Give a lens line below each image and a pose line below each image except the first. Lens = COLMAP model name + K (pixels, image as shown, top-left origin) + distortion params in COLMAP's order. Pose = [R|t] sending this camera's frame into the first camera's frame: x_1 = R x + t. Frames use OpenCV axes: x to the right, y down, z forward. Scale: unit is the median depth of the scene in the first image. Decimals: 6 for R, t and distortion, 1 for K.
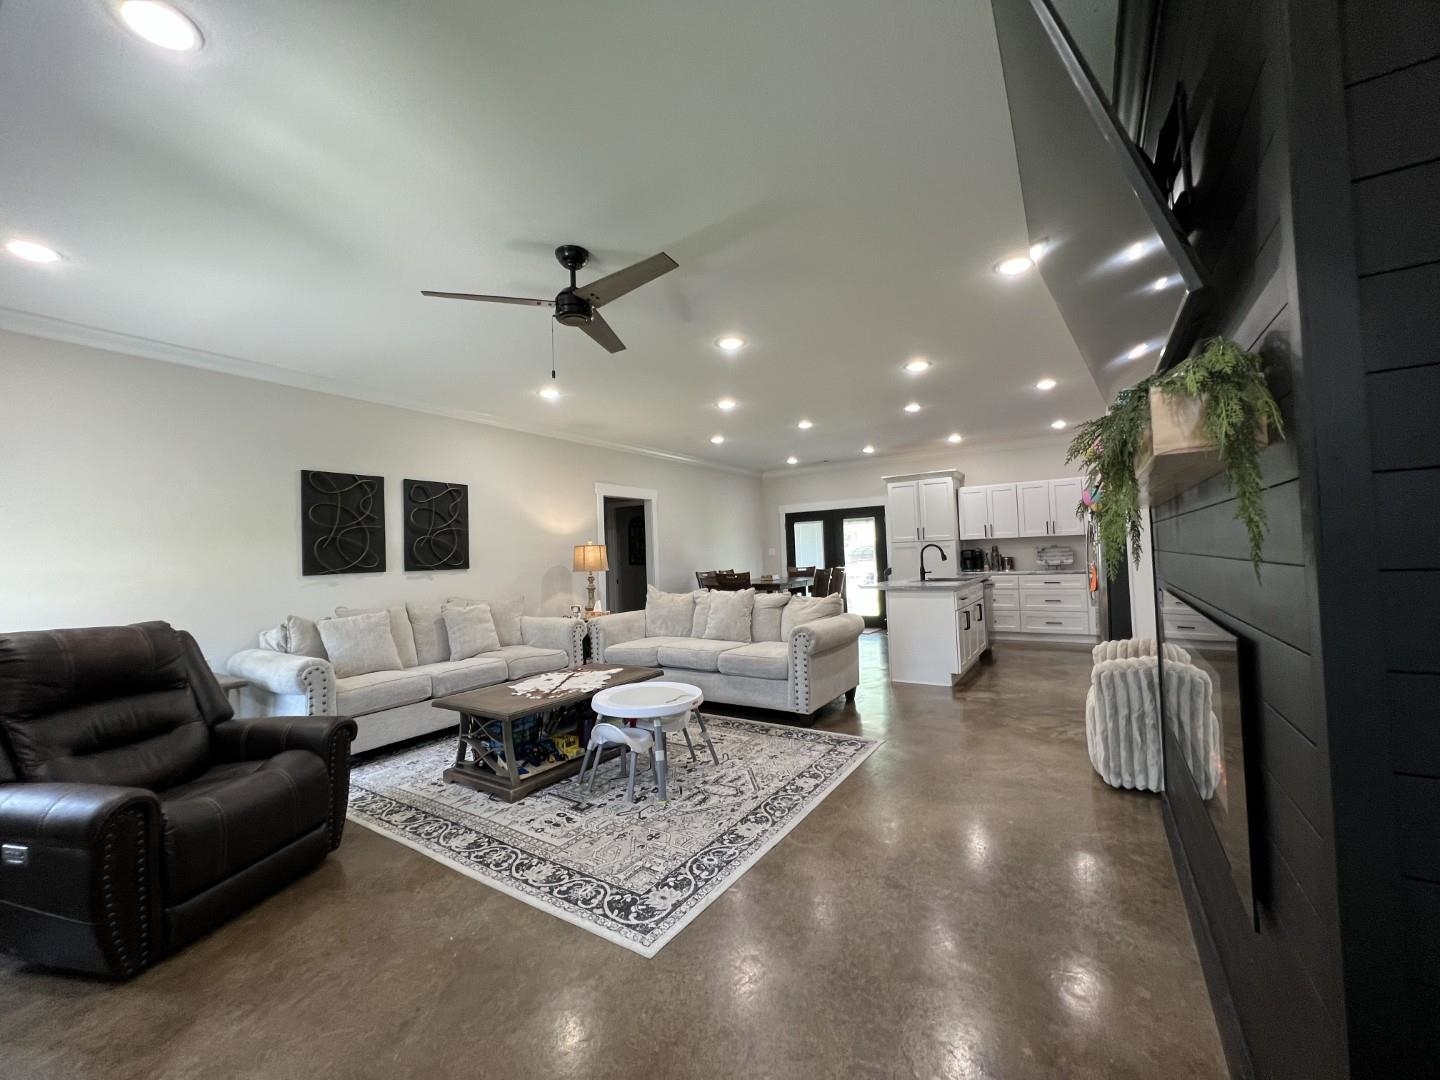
lens RADIAL K [[569.9, 0, 717.8], [0, 569.9, 539.9], [0, 0, 1]] dist [-0.001791, 0.000050]
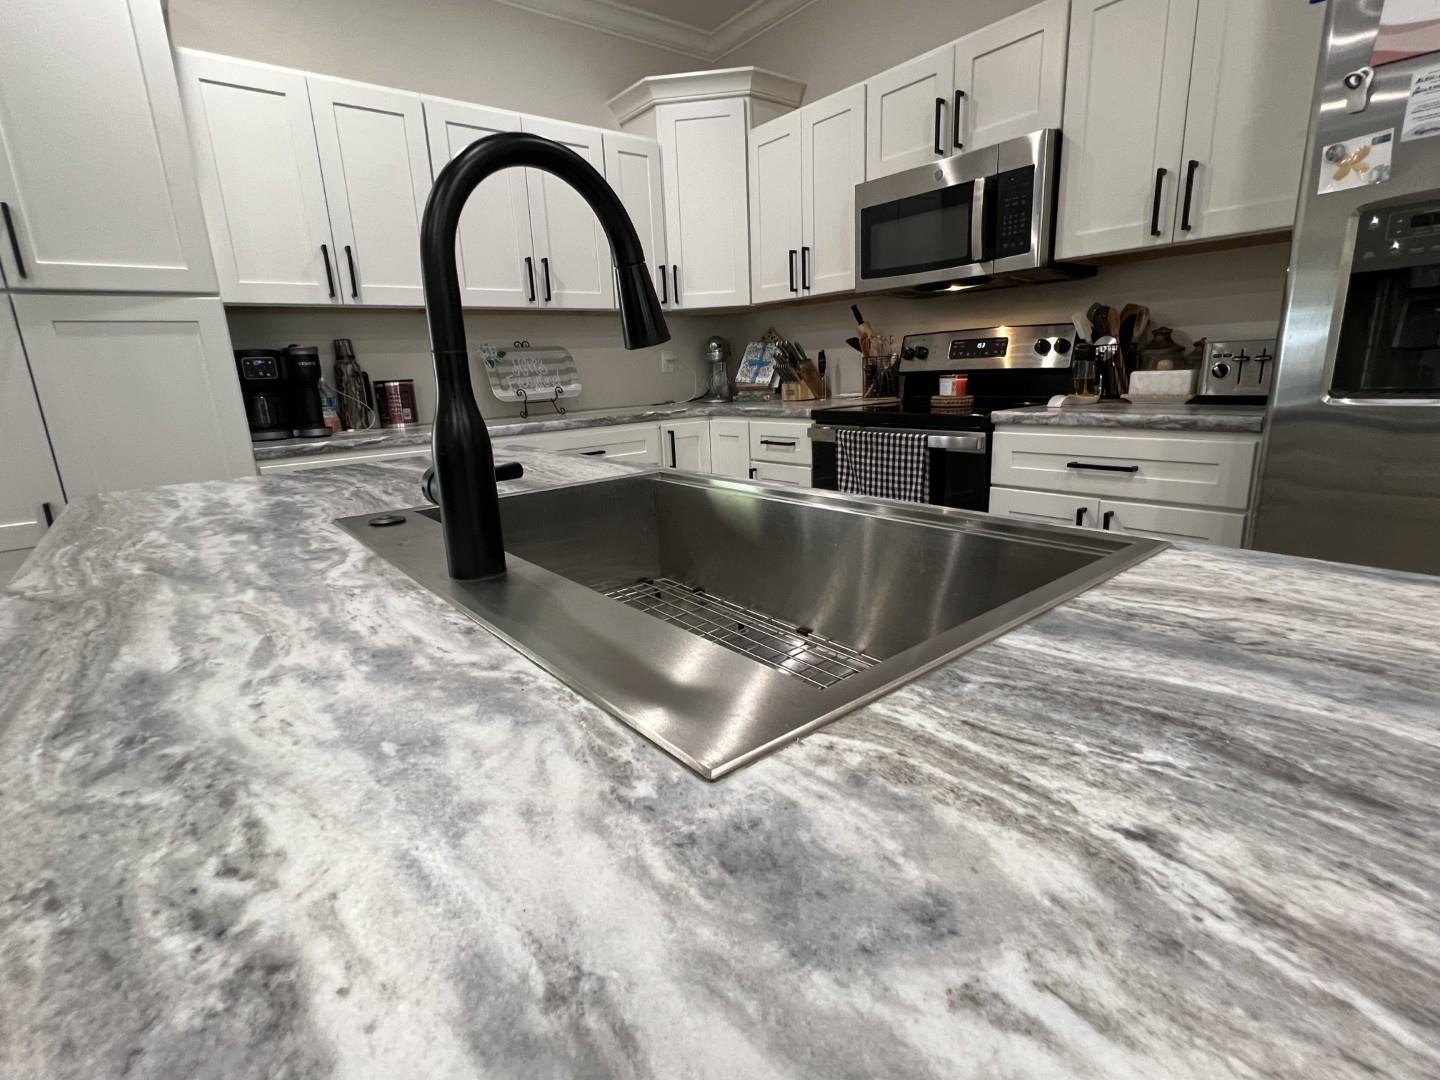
lens RADIAL K [[689.1, 0, 713.1], [0, 689.1, 537.4], [0, 0, 1]] dist [-0.000383, 0.000217]
pose [[0.318636, -0.208227, 0.924723, 0.564894], [0.005592, 0.975969, 0.217839, 0.086799], [-0.947861, -0.064241, 0.312144, 1.909690]]
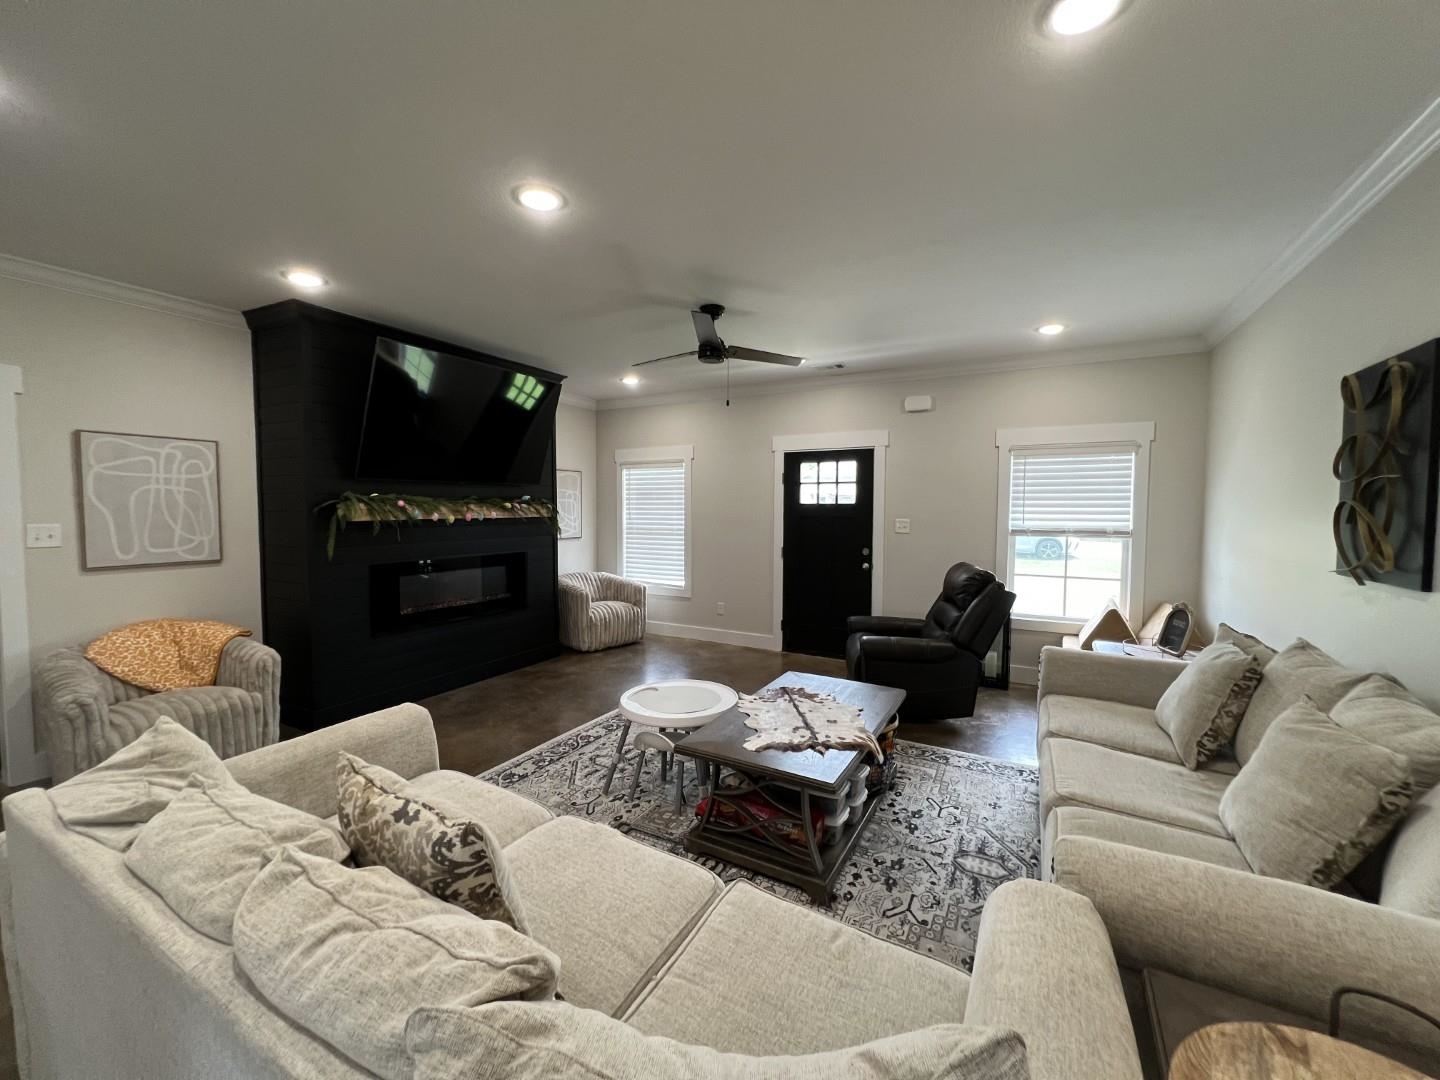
lens RADIAL K [[573.5, 0, 715.7], [0, 573.5, 535.6], [0, 0, 1]] dist [-0.002764, 0.000305]
pose [[-0.996528, 0.036905, -0.074638, -0.128379], [0.035273, 0.999112, 0.023058, -0.010045], [0.075422, 0.020346, -0.996944, 2.045251]]
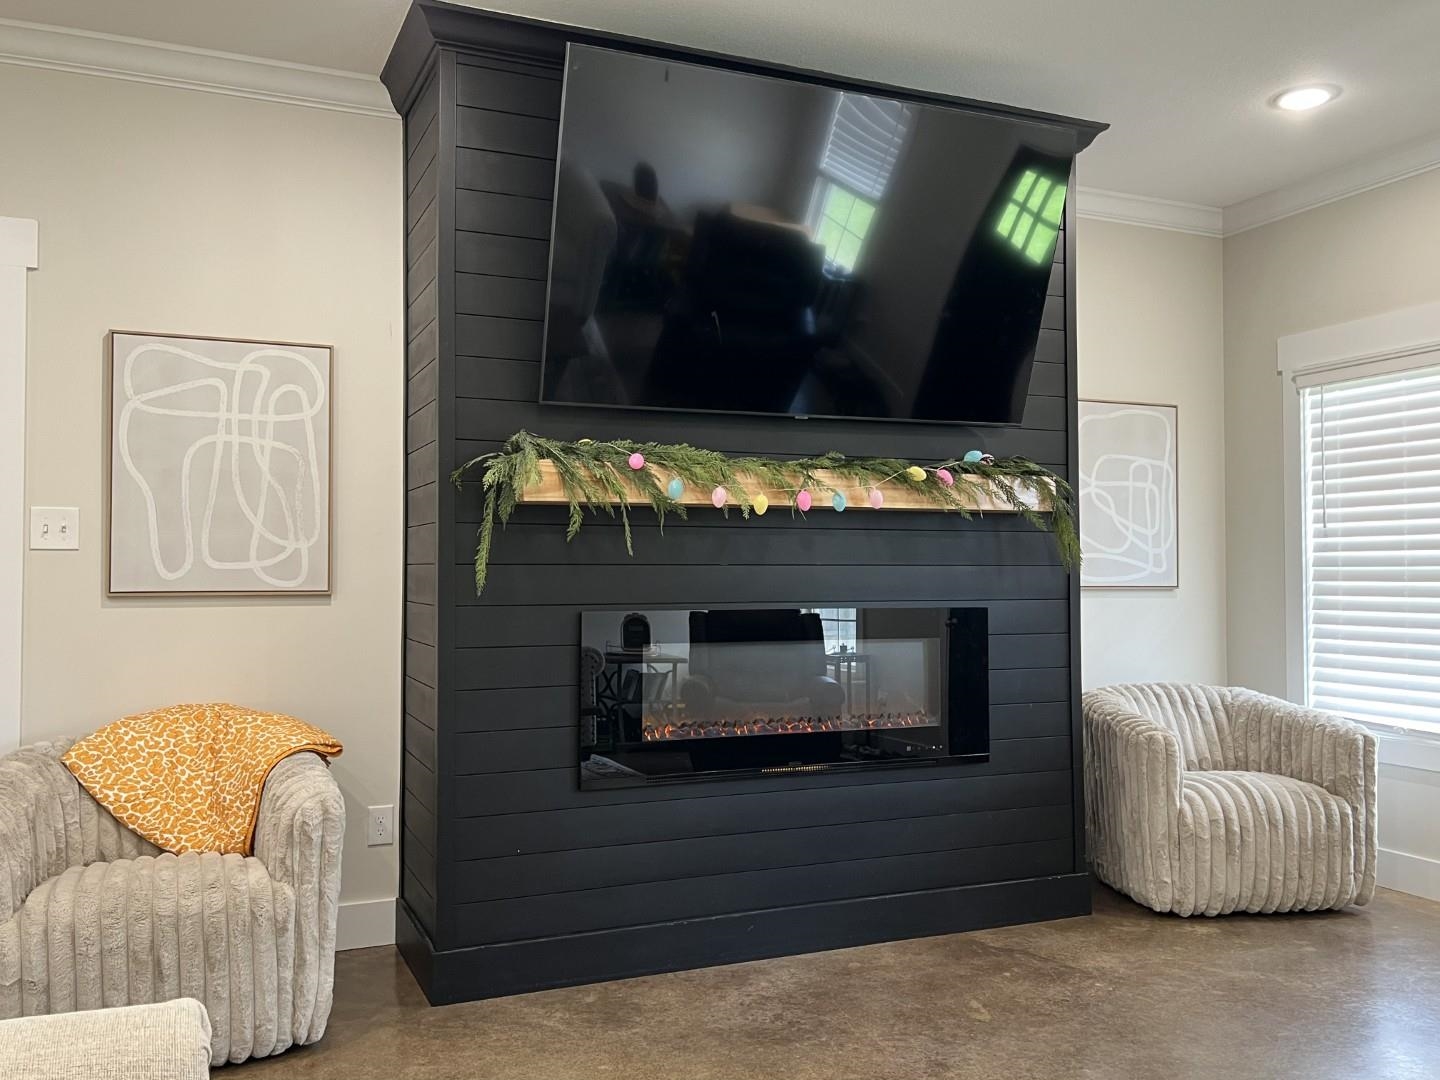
lens RADIAL K [[1220.3, 0, 720.0], [0, 1220.3, 540.0], [0, 0, 1]] dist [0.008095, -0.001330]
pose [[-0.831344, 0.048730, 0.553617, -0.191345], [0.013455, 0.997621, -0.067607, 0.069559], [-0.555595, -0.048756, -0.830022, 1.568318]]
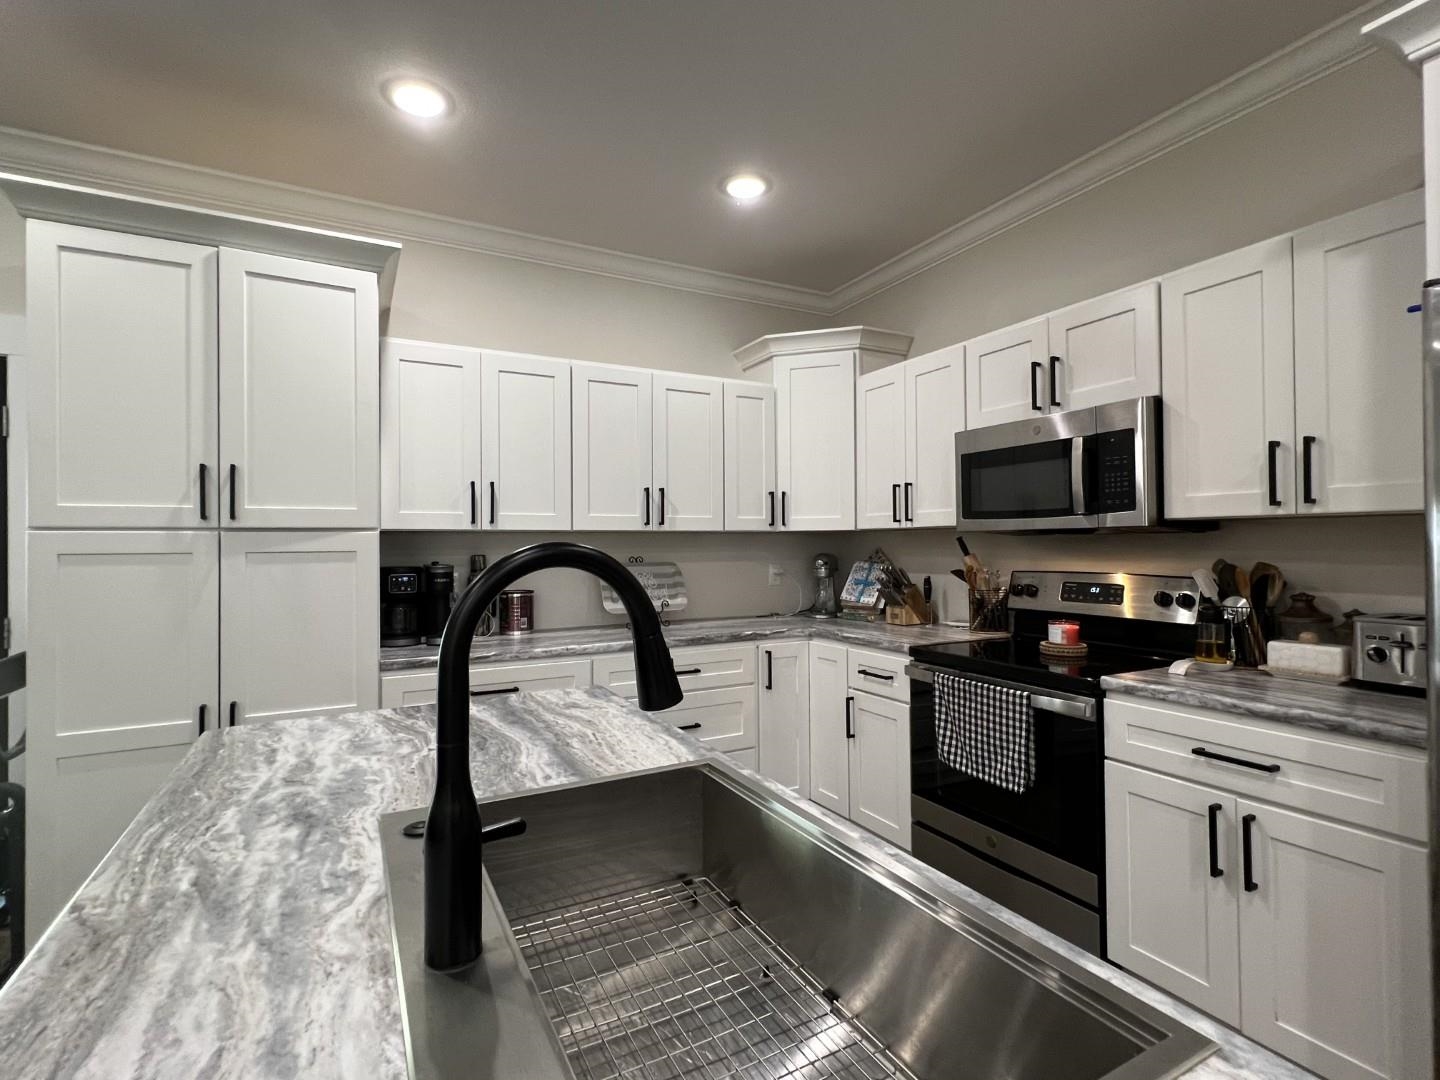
lens RADIAL K [[688.0, 0, 715.4], [0, 688.0, 536.9], [0, 0, 1]] dist [-0.002320, 0.000399]
pose [[0.487186, 0.041362, 0.872318, 0.584824], [-0.036101, 0.998978, -0.027205, 0.016986], [-0.872552, -0.018238, 0.488181, 1.871768]]
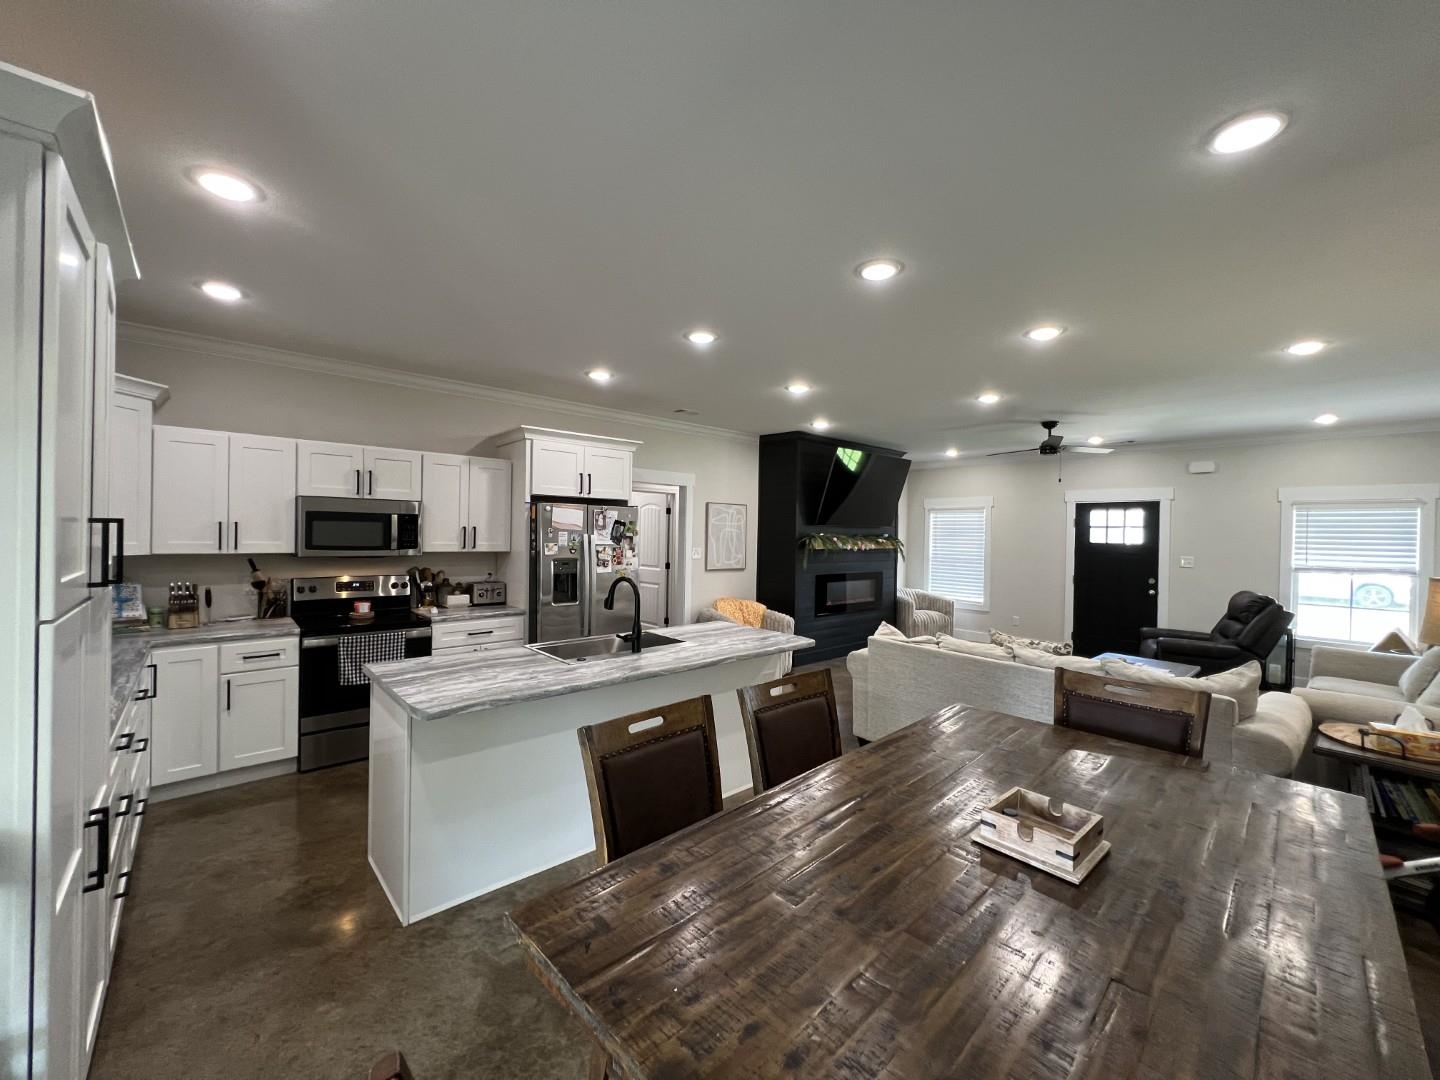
lens RADIAL K [[573.5, 0, 715.7], [0, 573.5, 535.6], [0, 0, 1]] dist [-0.002764, 0.000305]
pose [[-0.964044, 0.017173, 0.265186, 0.340127], [0.008605, 0.999404, -0.033440, -0.022432], [-0.265602, -0.029956, -0.963617, 2.966577]]
